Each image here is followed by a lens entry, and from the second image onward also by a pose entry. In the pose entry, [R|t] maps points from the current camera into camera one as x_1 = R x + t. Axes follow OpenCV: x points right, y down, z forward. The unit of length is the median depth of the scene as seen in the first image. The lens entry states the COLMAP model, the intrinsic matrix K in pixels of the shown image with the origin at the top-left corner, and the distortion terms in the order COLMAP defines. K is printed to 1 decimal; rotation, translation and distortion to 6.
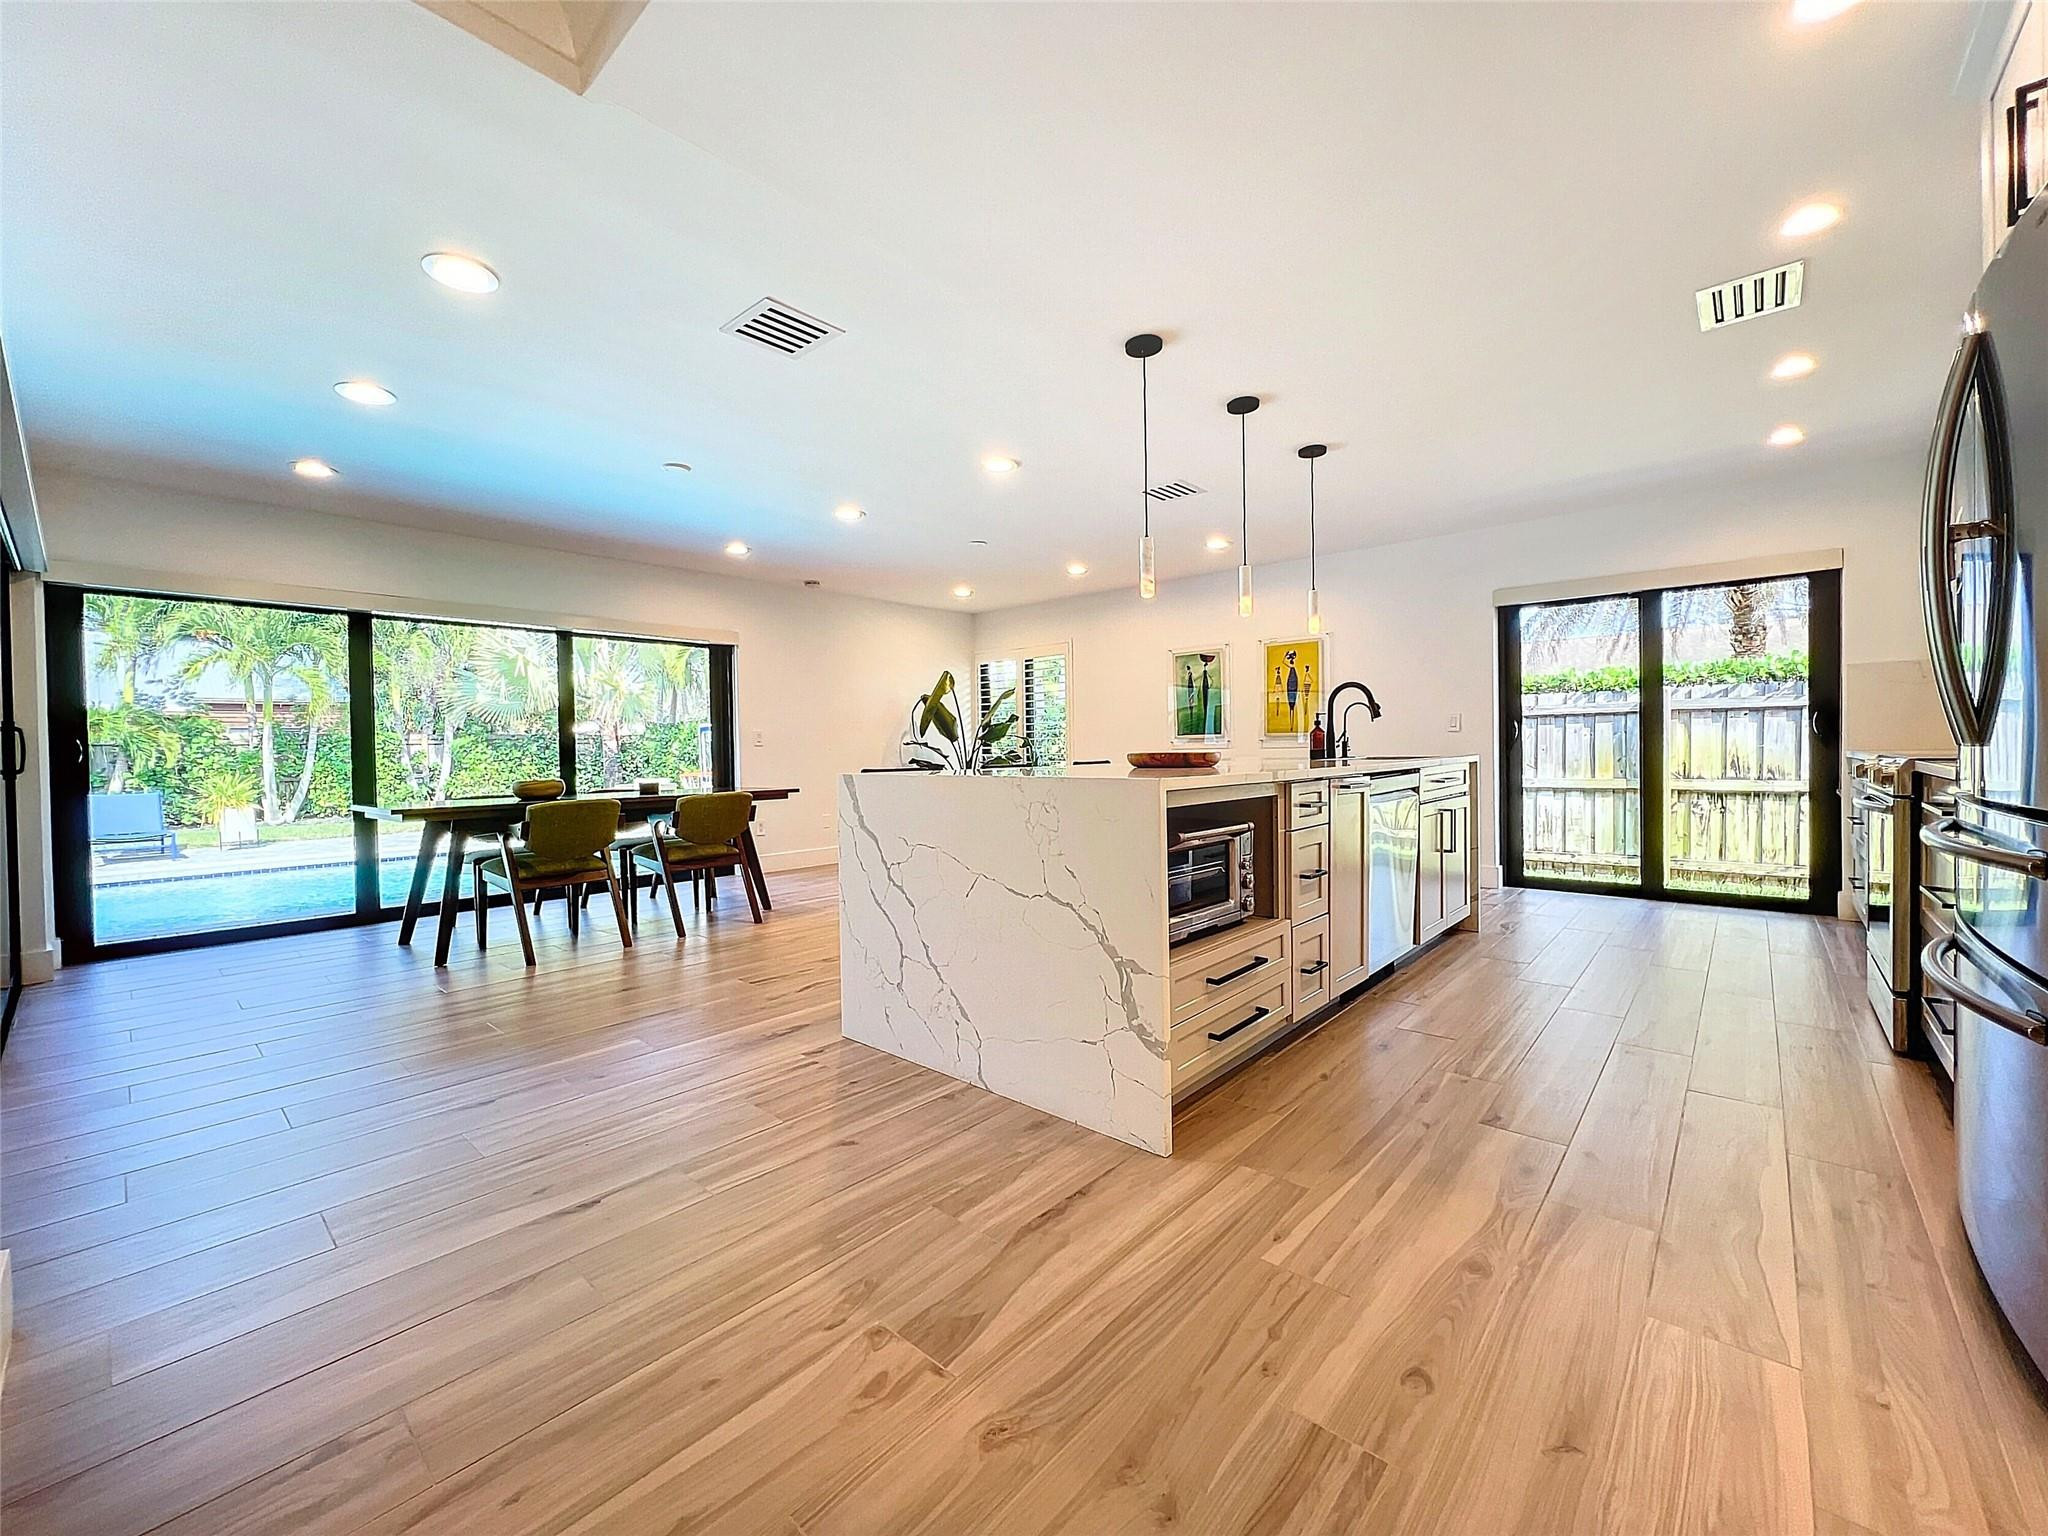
lens RADIAL K [[820.5, 0, 1020.6], [0, 820.5, 764.2], [0, 0, 1]] dist [-0.001403, 0.000588]
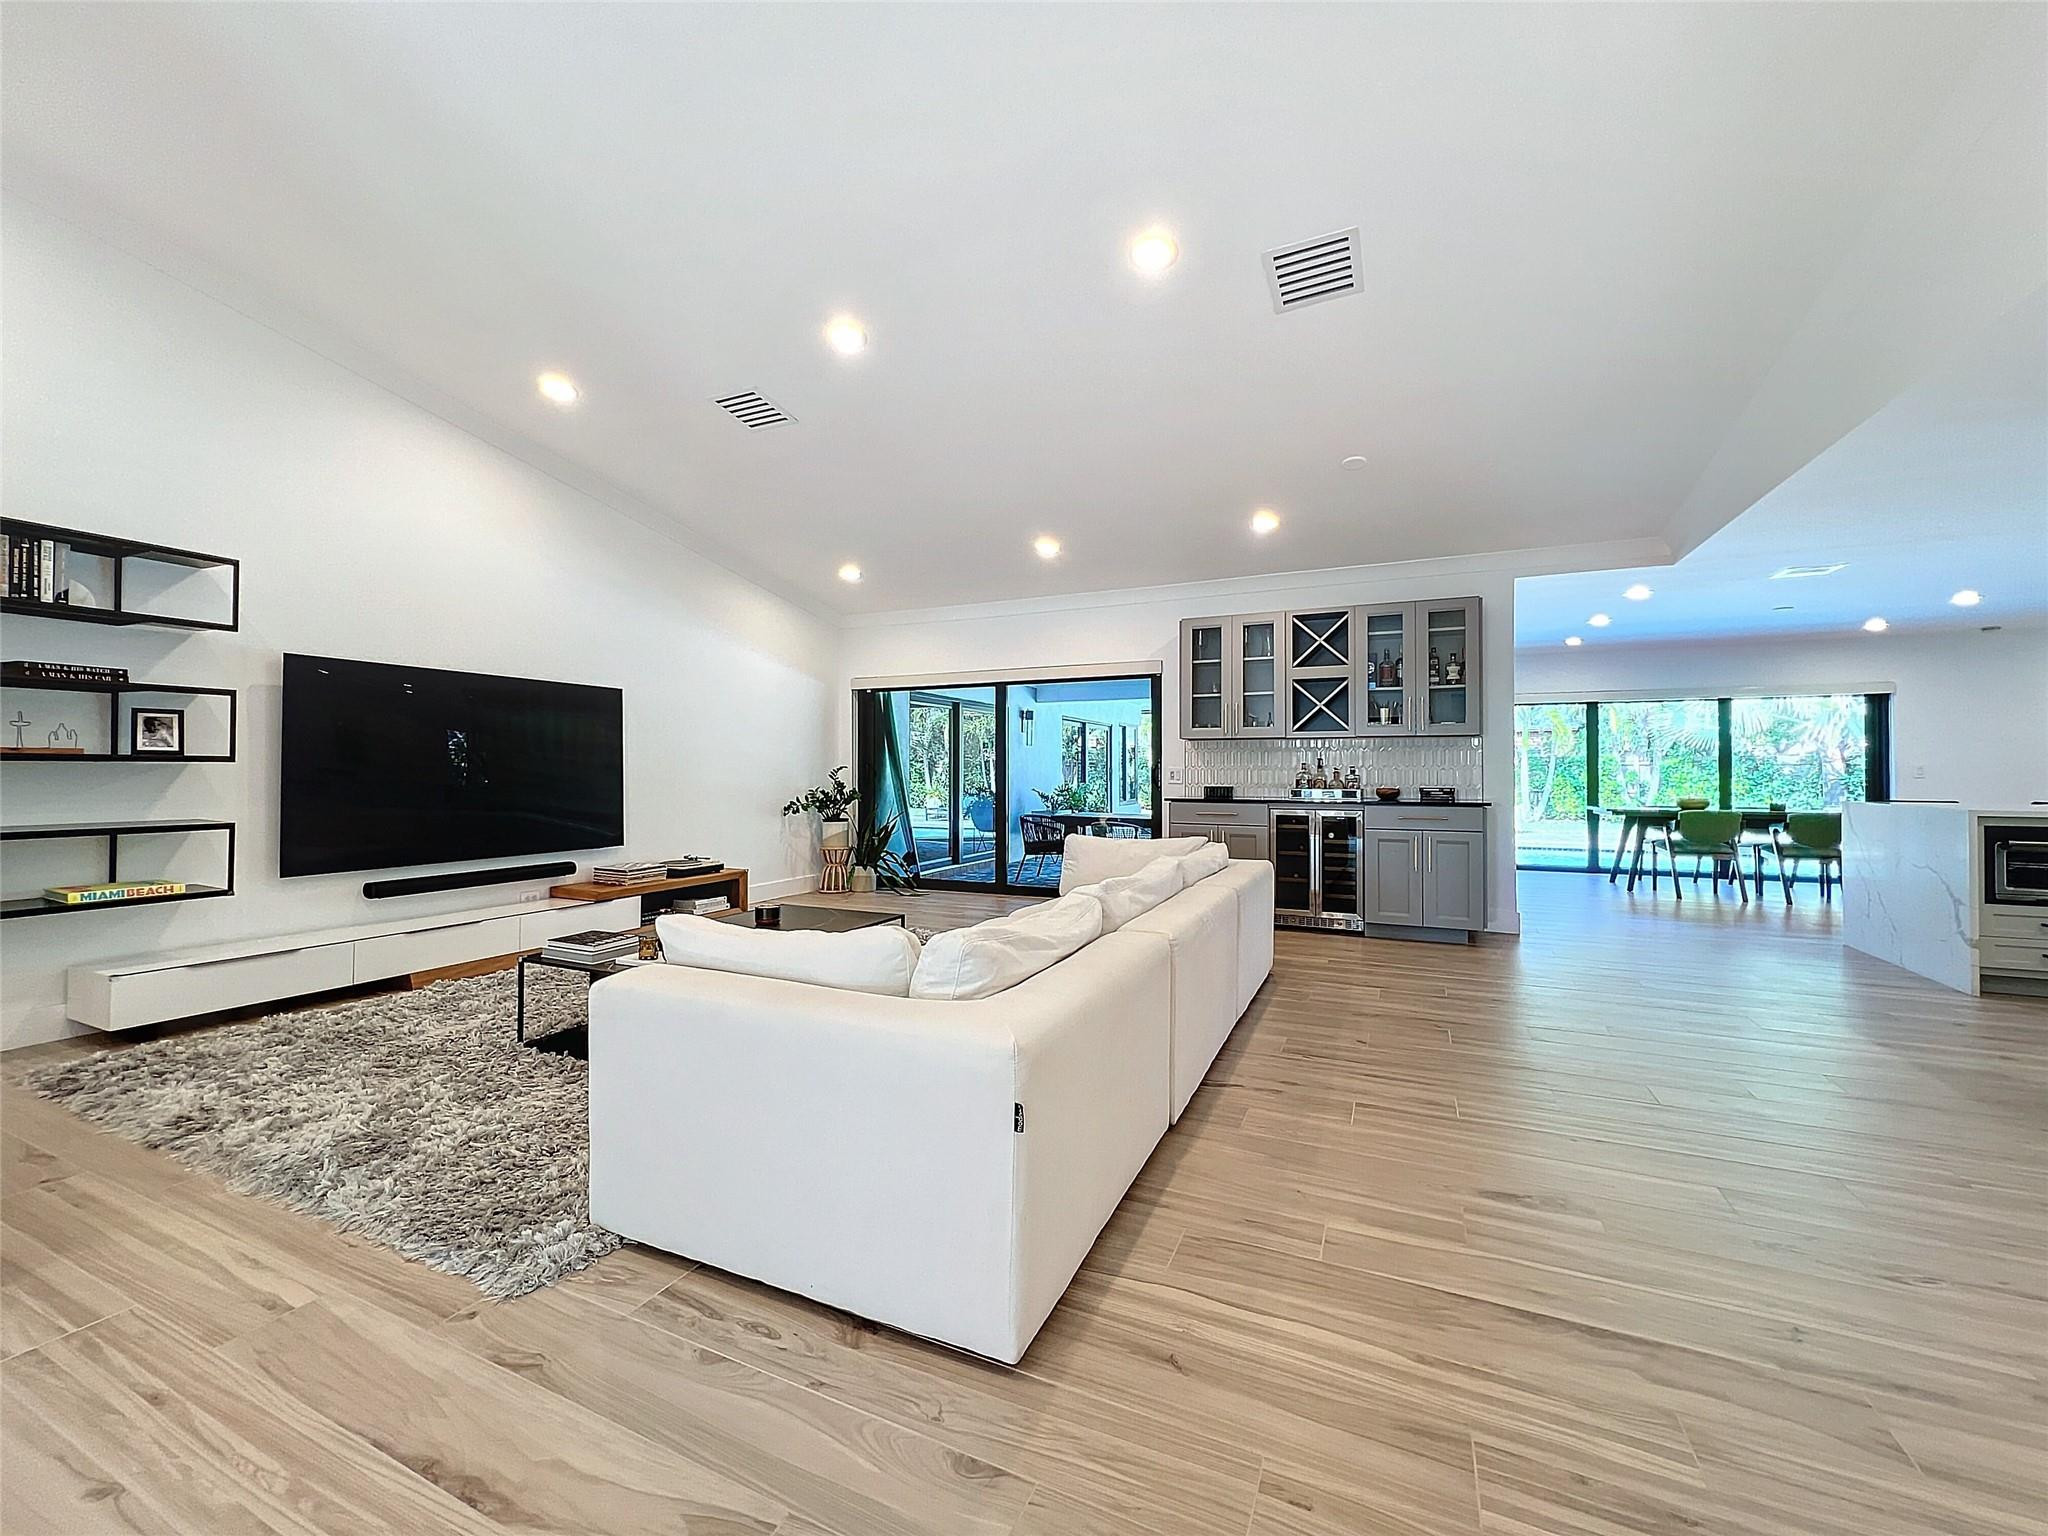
lens RADIAL K [[820.5, 0, 1020.6], [0, 820.5, 764.2], [0, 0, 1]] dist [-0.001403, 0.000588]
pose [[0.288497, 0.008448, -0.957444, 0.831806], [-0.024231, 0.999705, 0.001520, -0.025598], [0.957174, 0.022761, 0.288617, -1.071827]]
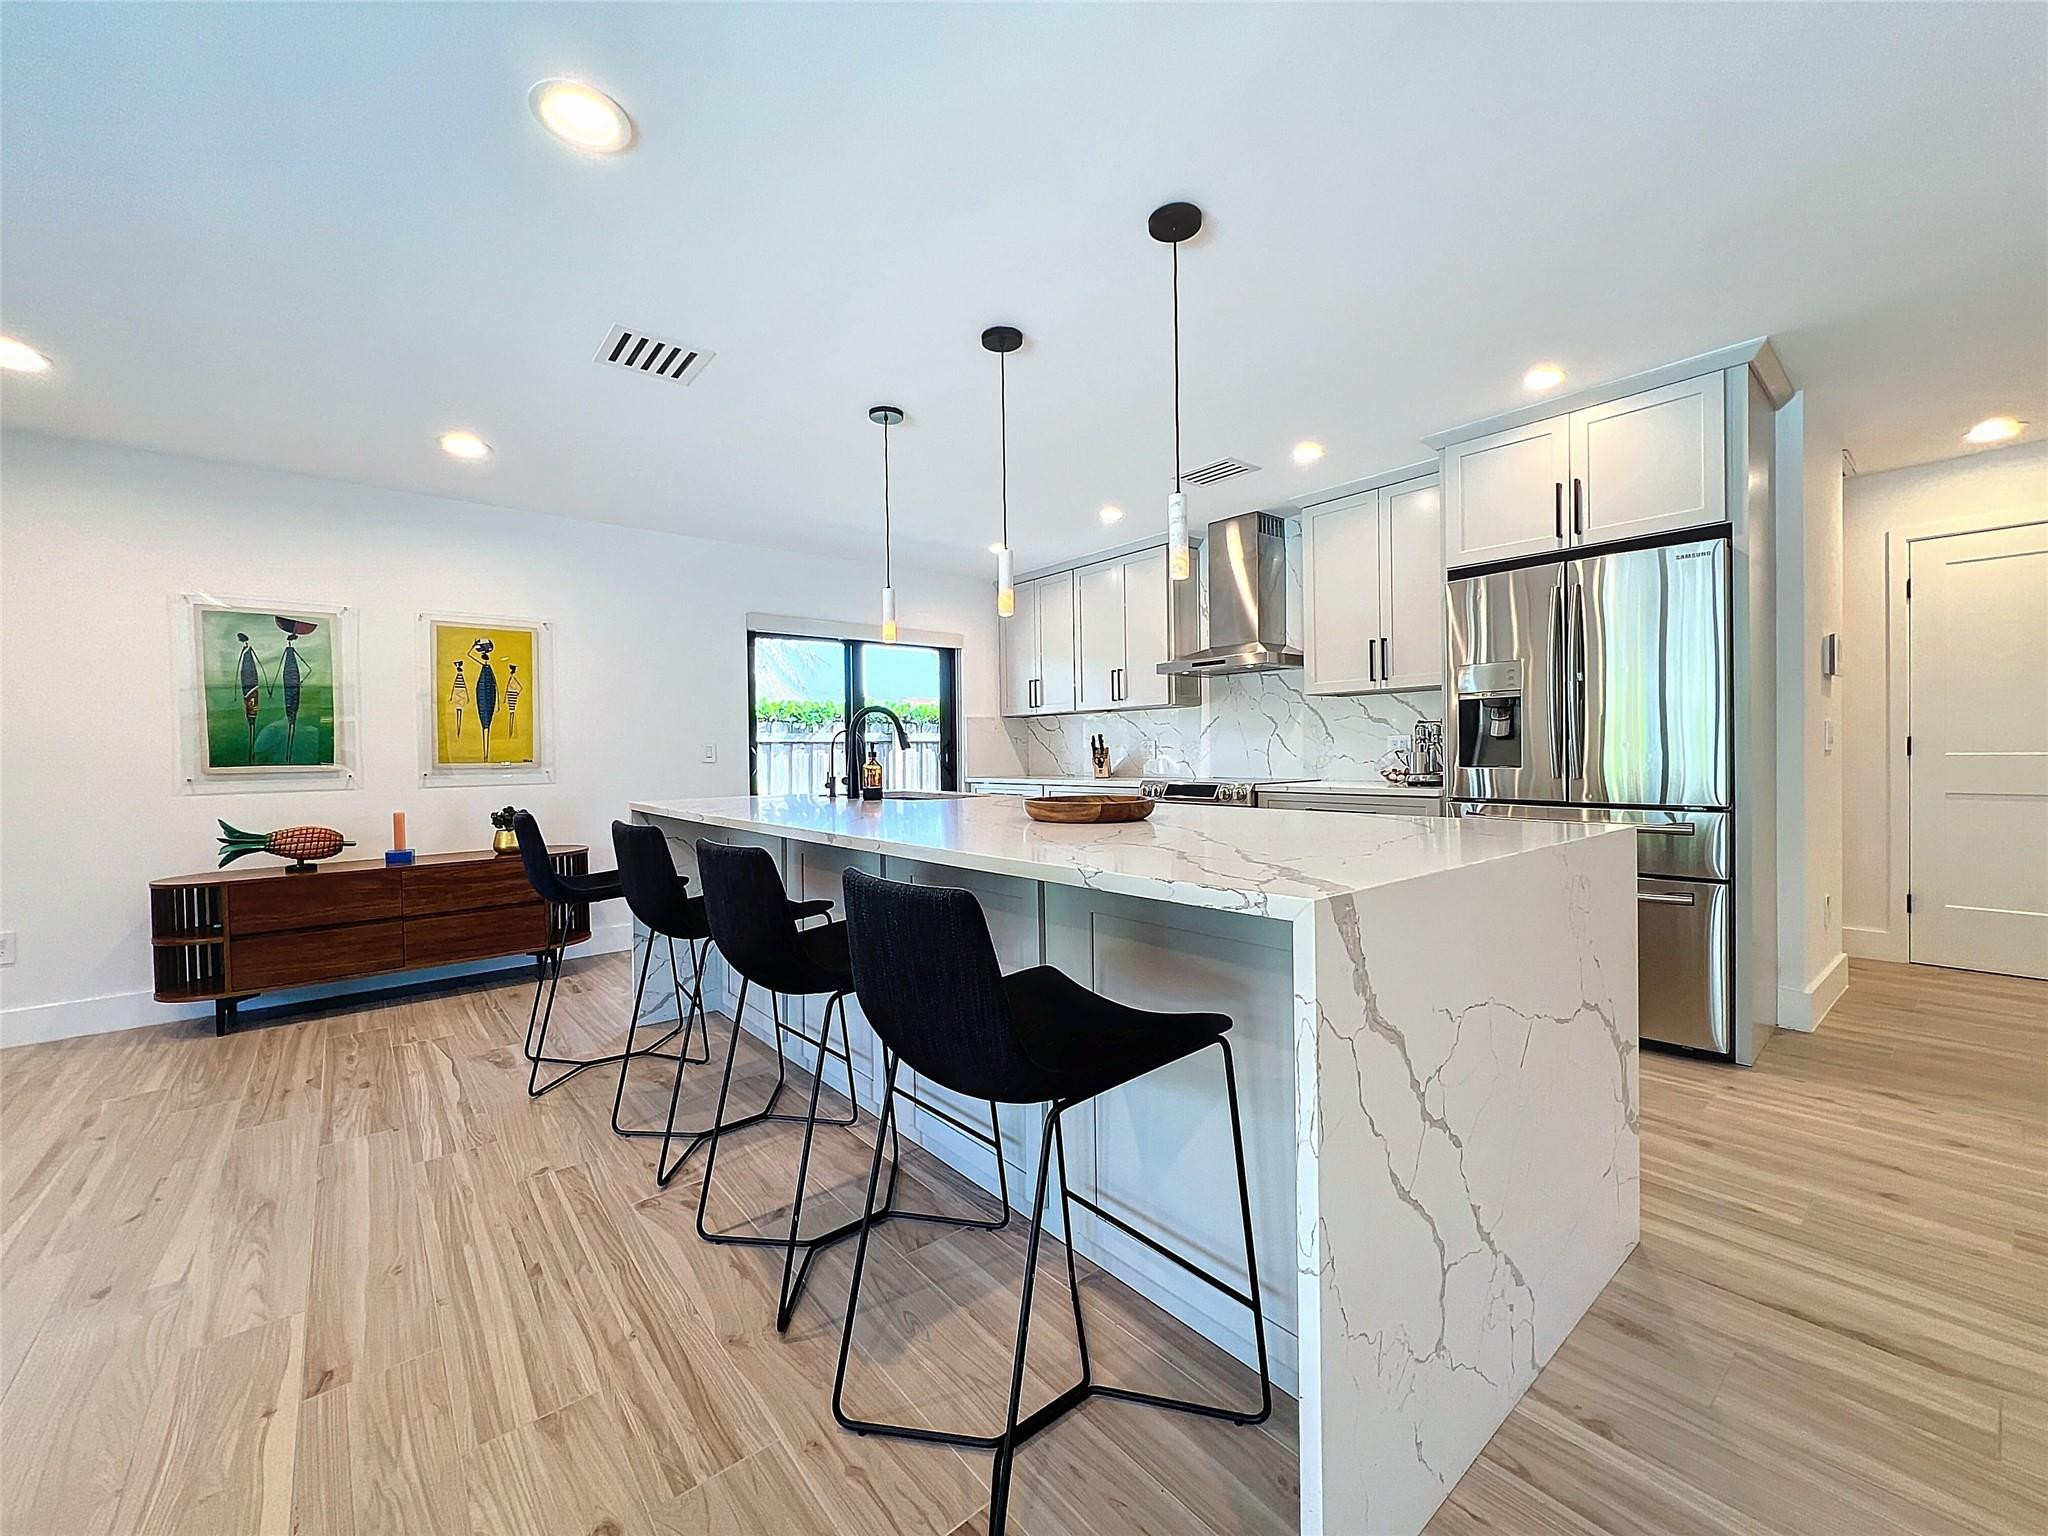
lens RADIAL K [[820.5, 0, 1020.6], [0, 820.5, 764.2], [0, 0, 1]] dist [-0.001403, 0.000588]
pose [[0.150296, 0.000268, 0.988641, -0.480155], [0.030935, 0.999509, -0.004974, -0.039118], [-0.988157, 0.031331, 0.150214, 0.884433]]
